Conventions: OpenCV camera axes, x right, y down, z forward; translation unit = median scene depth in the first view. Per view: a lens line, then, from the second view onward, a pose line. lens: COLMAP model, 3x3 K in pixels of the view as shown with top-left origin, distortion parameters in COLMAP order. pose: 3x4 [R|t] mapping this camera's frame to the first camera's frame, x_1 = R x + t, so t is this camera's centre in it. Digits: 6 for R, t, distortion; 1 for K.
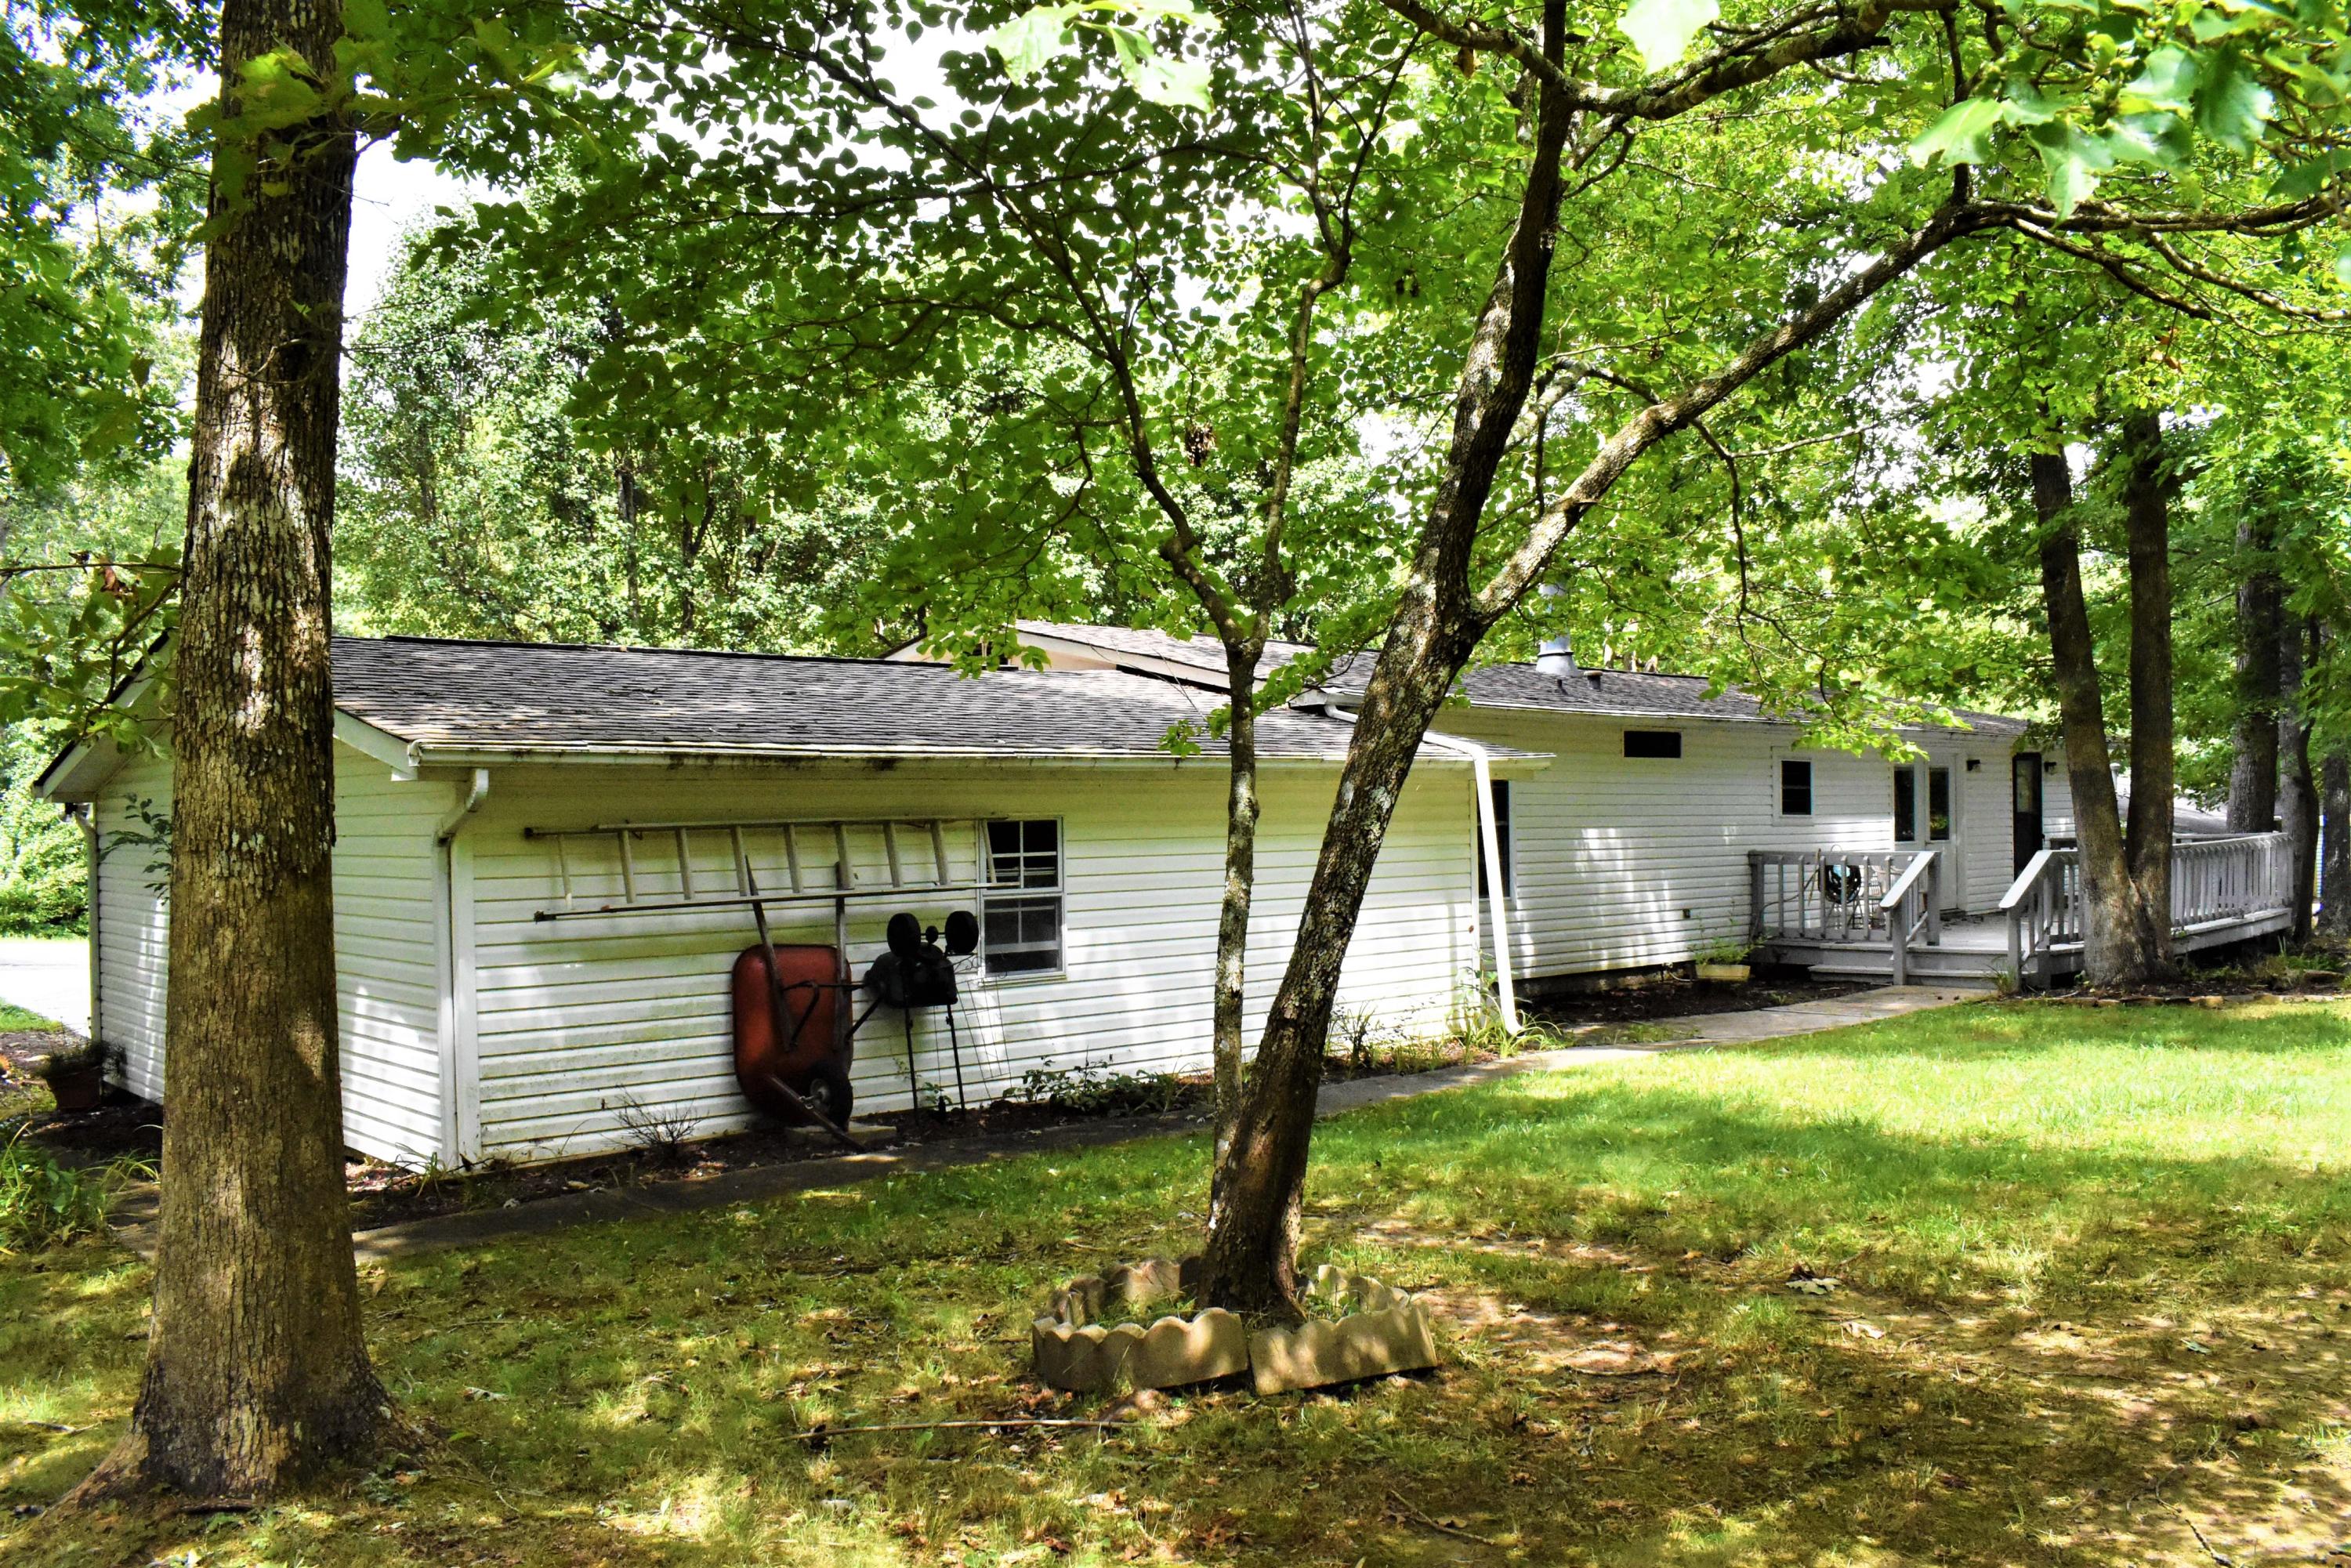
lens RADIAL K [[1913.0, 0, 1217.2], [0, 1913.0, 779.0], [0, 0, 1]] dist [-0.093899, 0.009208]
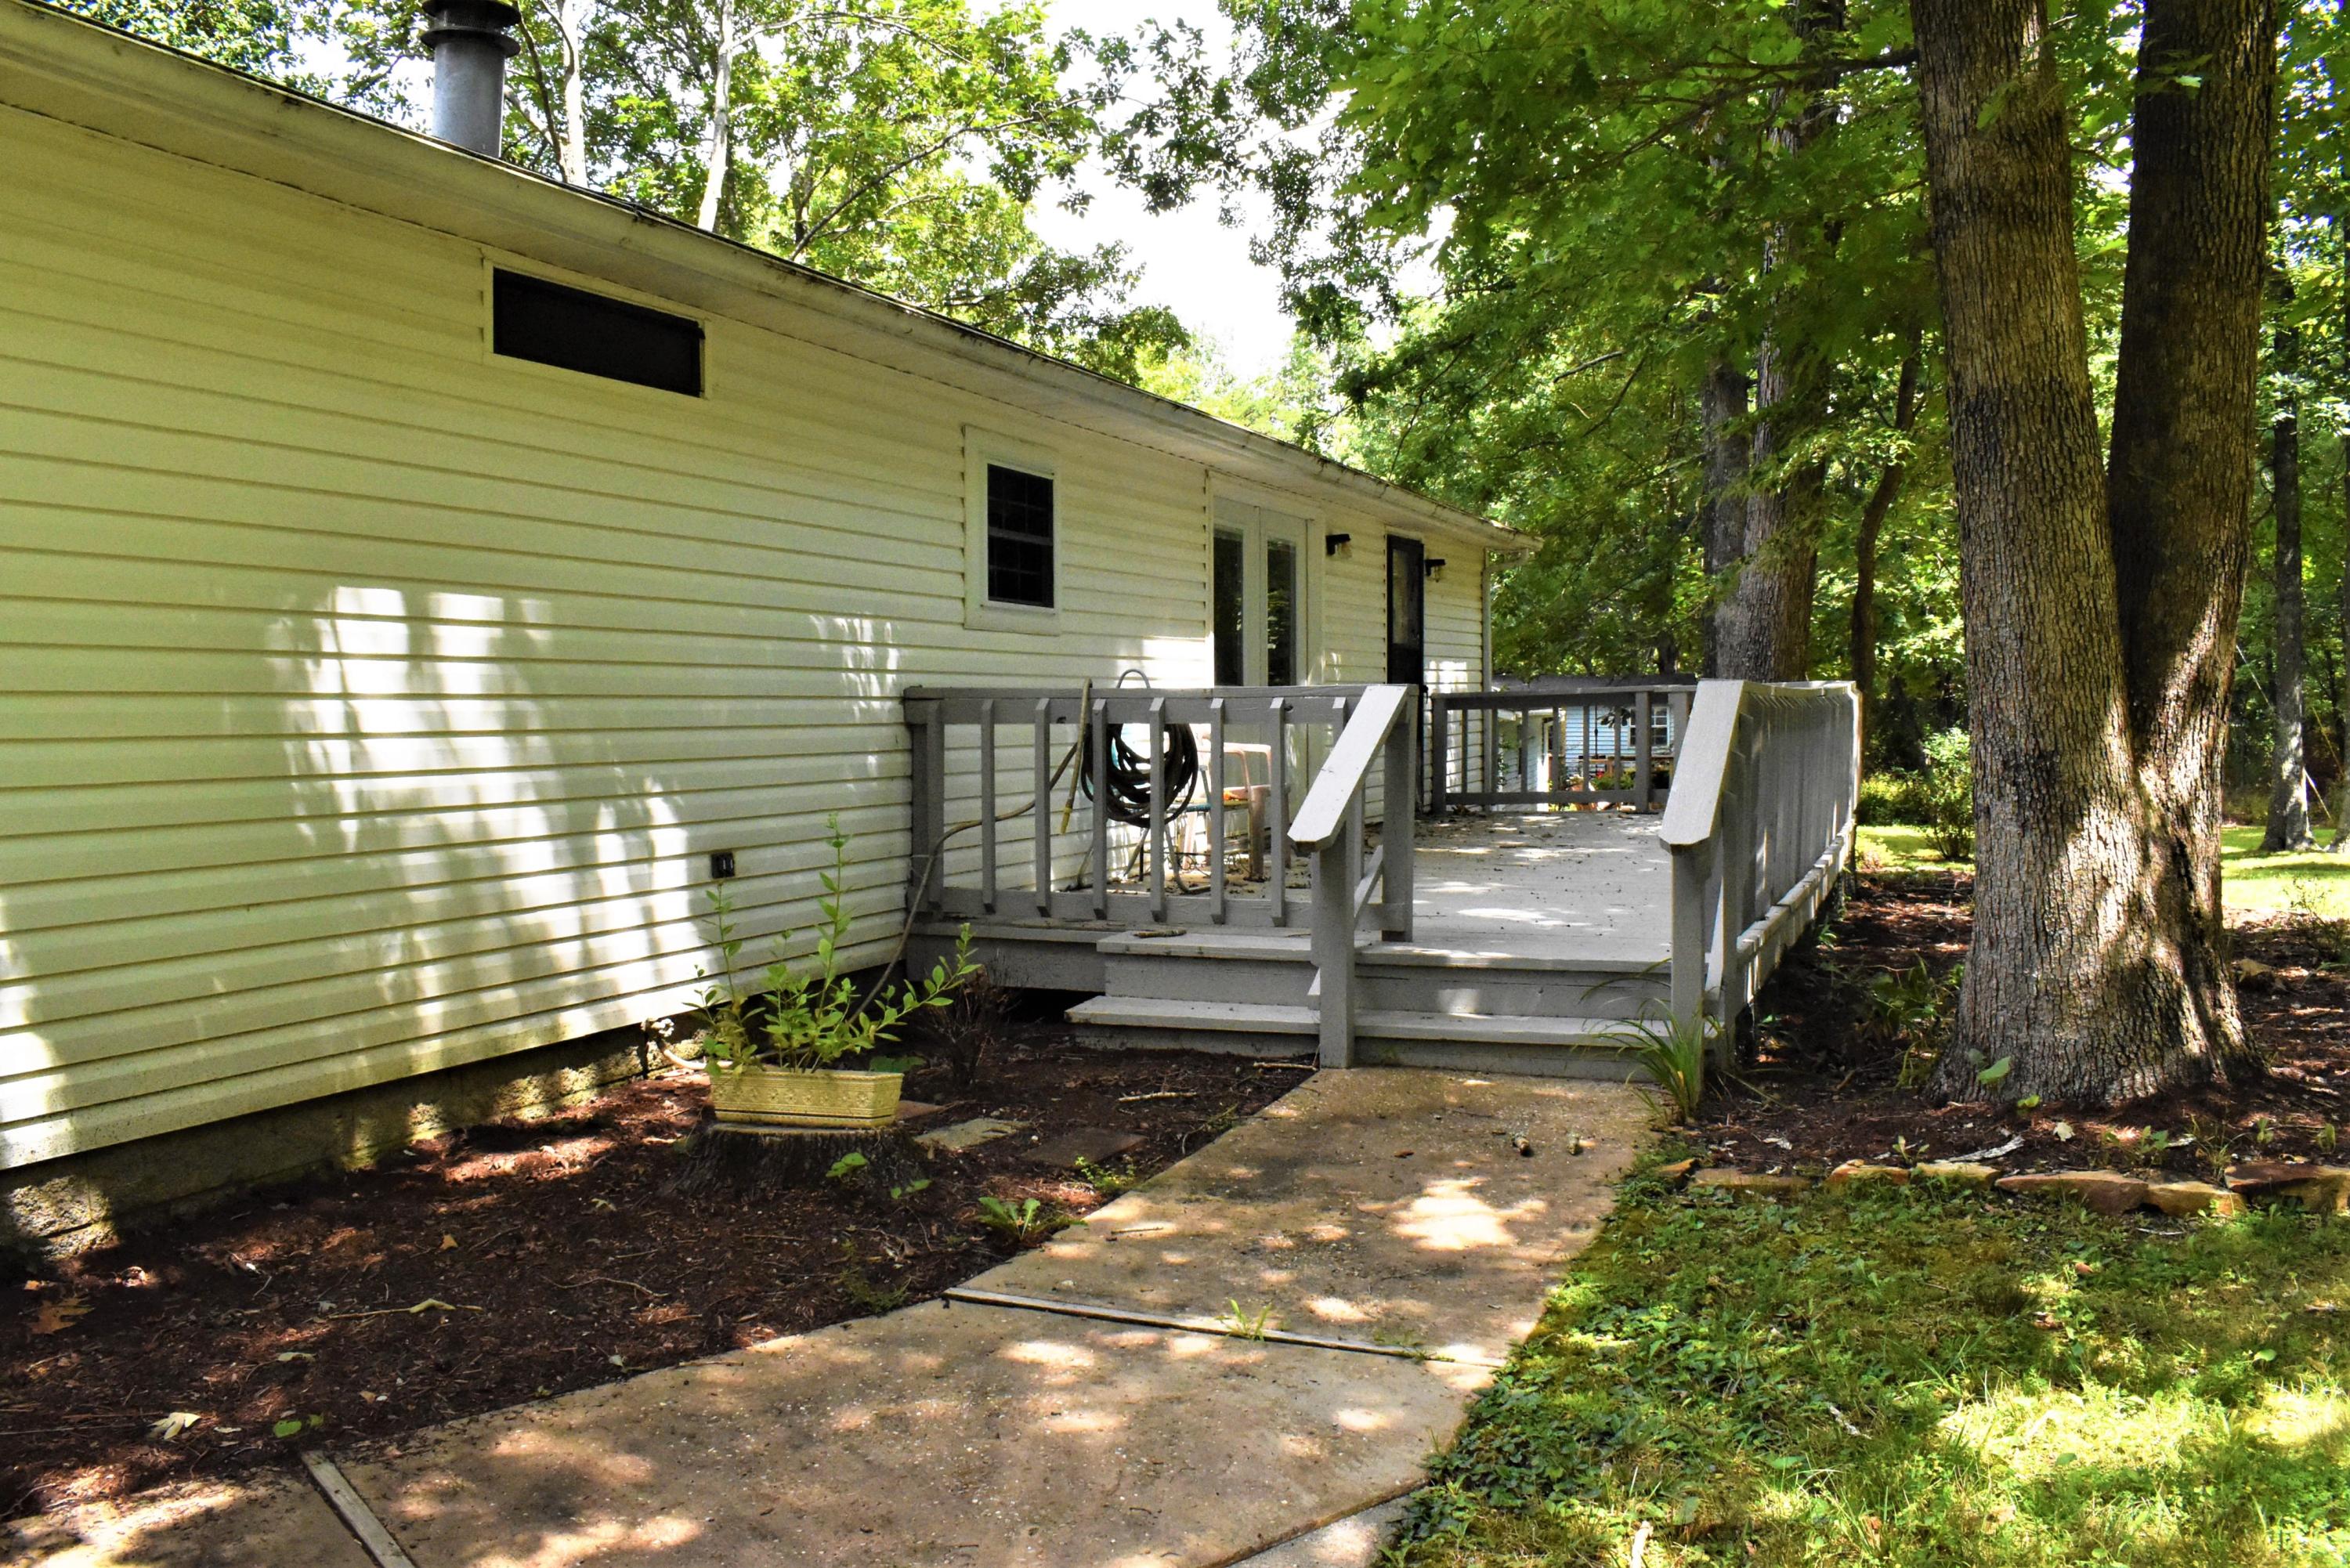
lens RADIAL K [[1912.1, 0, 1216.7], [0, 1912.1, 779.0], [0, 0, 1]] dist [-0.093899, 0.009208]
pose [[0.910251, -0.015806, 0.413755, 0.181191], [-0.006893, 0.998554, 0.053311, 0.035474], [-0.413999, -0.051379, 0.908826, 0.635675]]
